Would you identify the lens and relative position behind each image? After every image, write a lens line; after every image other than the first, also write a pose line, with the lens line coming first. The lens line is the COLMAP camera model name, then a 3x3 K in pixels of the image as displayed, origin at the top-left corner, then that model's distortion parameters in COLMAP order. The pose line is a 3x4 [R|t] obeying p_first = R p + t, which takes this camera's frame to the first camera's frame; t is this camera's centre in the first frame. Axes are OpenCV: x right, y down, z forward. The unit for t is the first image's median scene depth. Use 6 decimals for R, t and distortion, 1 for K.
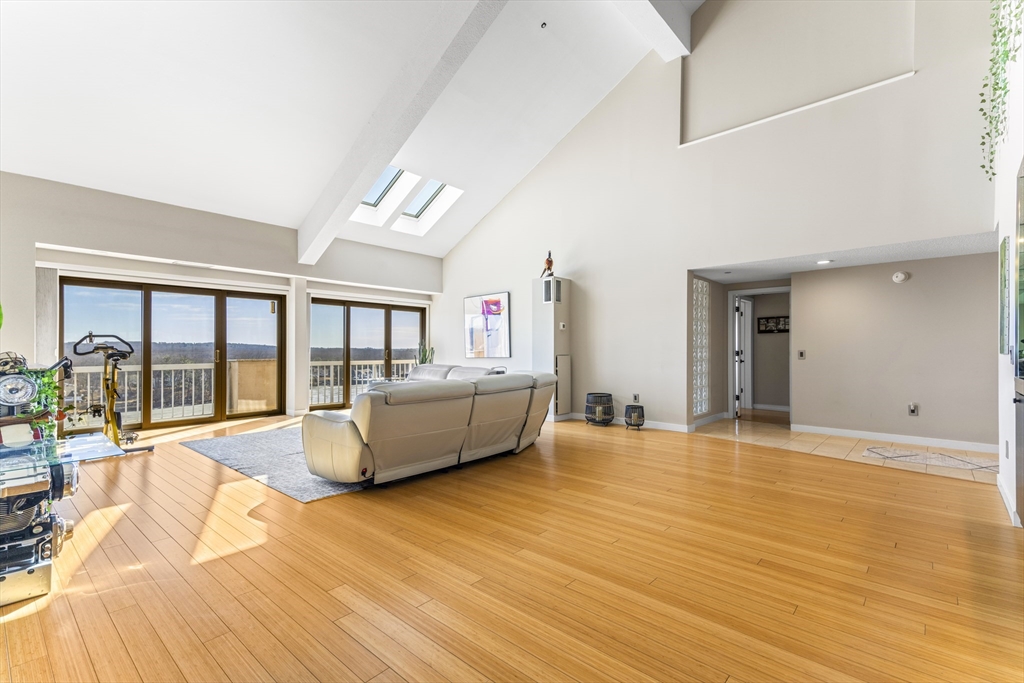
lens RADIAL K [[455.7, 0, 514.7], [0, 455.7, 349.4], [0, 0, 1]] dist [0.045716, -0.004337]
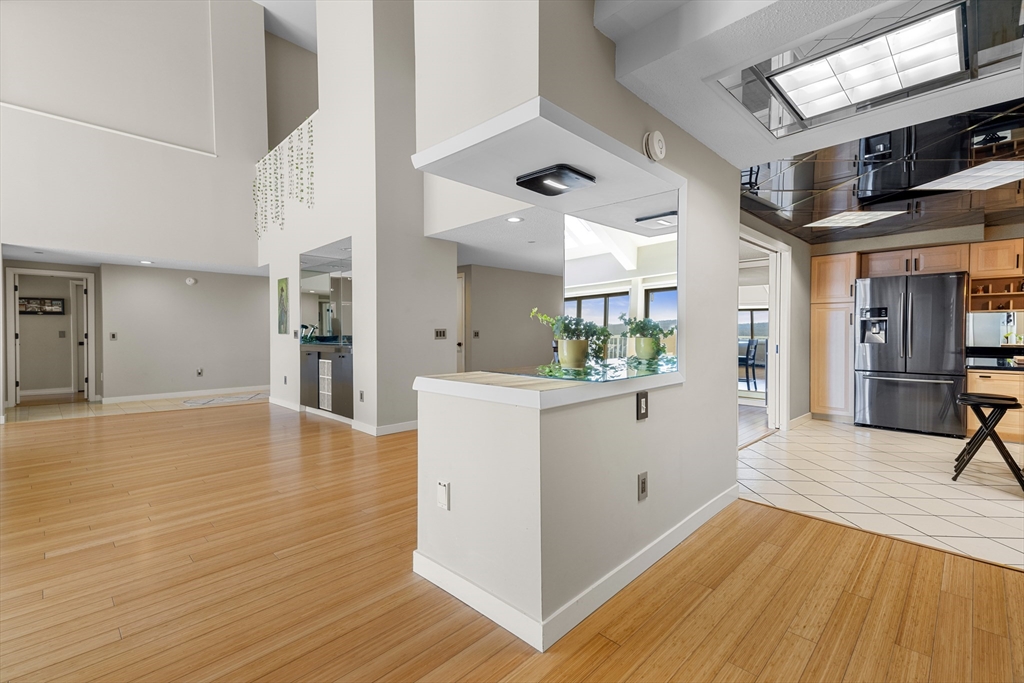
lens RADIAL K [[455.7, 0, 503.2], [0, 455.7, 339.6], [0, 0, 1]] dist [0.045716, -0.004337]
pose [[0.069085, -0.020797, 0.997394, -1.211952], [0.002073, 0.999784, 0.020703, -0.006266], [-0.997609, 0.000637, 0.069113, -0.114454]]
